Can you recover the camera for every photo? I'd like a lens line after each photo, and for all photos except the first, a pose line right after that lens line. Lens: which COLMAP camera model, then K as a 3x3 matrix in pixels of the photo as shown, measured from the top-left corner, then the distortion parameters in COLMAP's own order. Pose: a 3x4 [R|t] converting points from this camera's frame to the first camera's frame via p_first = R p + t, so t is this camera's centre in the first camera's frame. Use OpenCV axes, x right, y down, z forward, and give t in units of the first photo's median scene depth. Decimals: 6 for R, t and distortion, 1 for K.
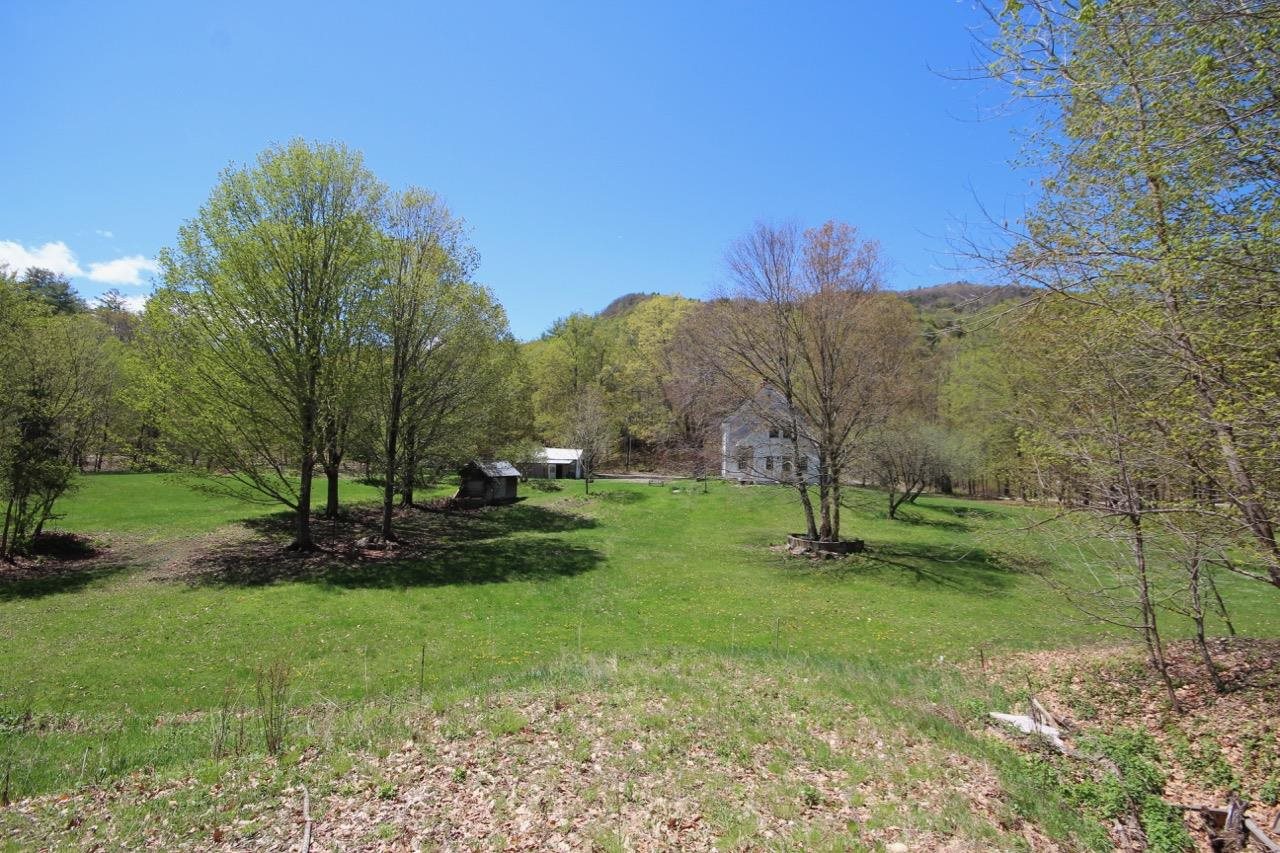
lens RADIAL K [[592.5, 0, 642.6], [0, 592.5, 430.7], [0, 0, 1]] dist [0.000648, -0.001036]
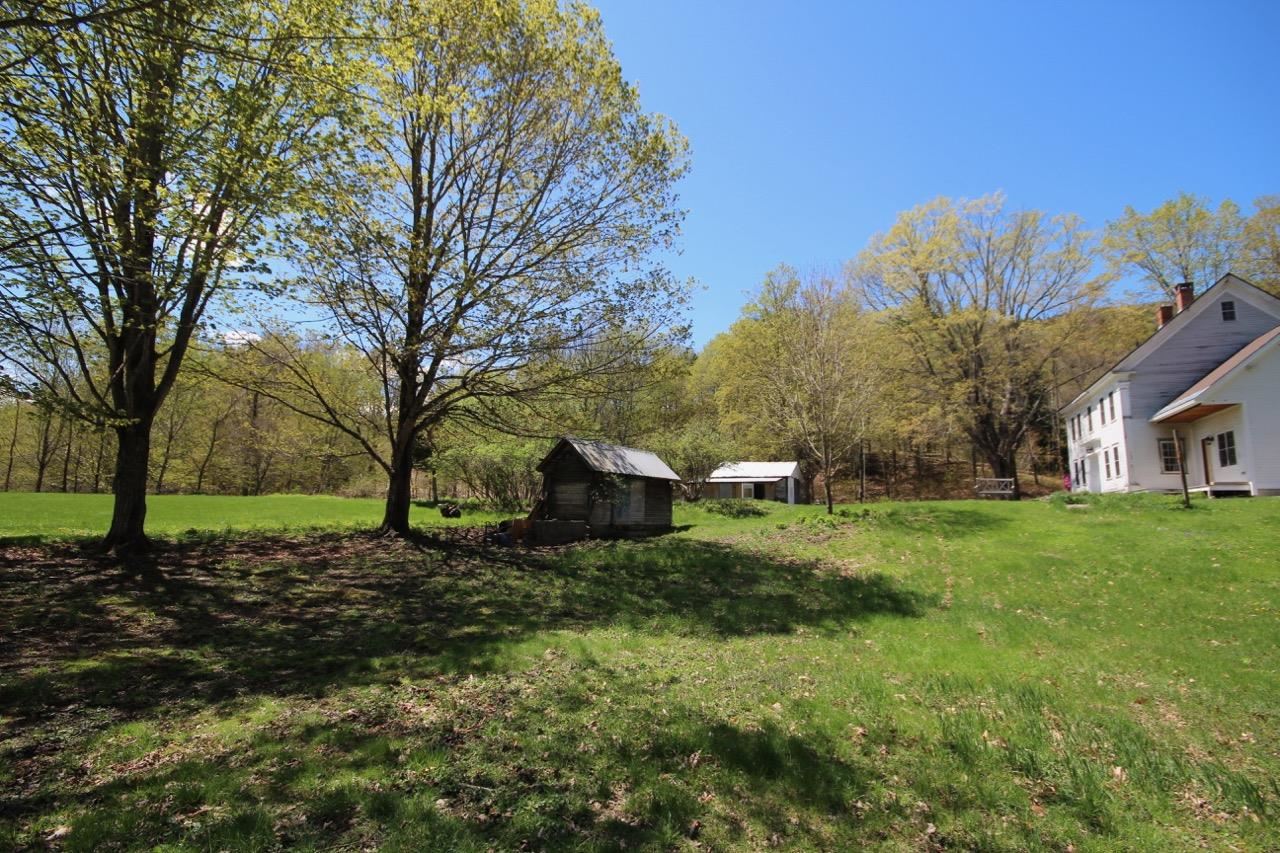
lens RADIAL K [[602.9, 0, 635.8], [0, 602.9, 433.7], [0, 0, 1]] dist [-0.000280, -0.000767]
pose [[0.943757, -0.051407, -0.326620, -0.076526], [0.025106, 0.996129, -0.084239, 0.077065], [0.329686, 0.071301, 0.941394, 0.518875]]
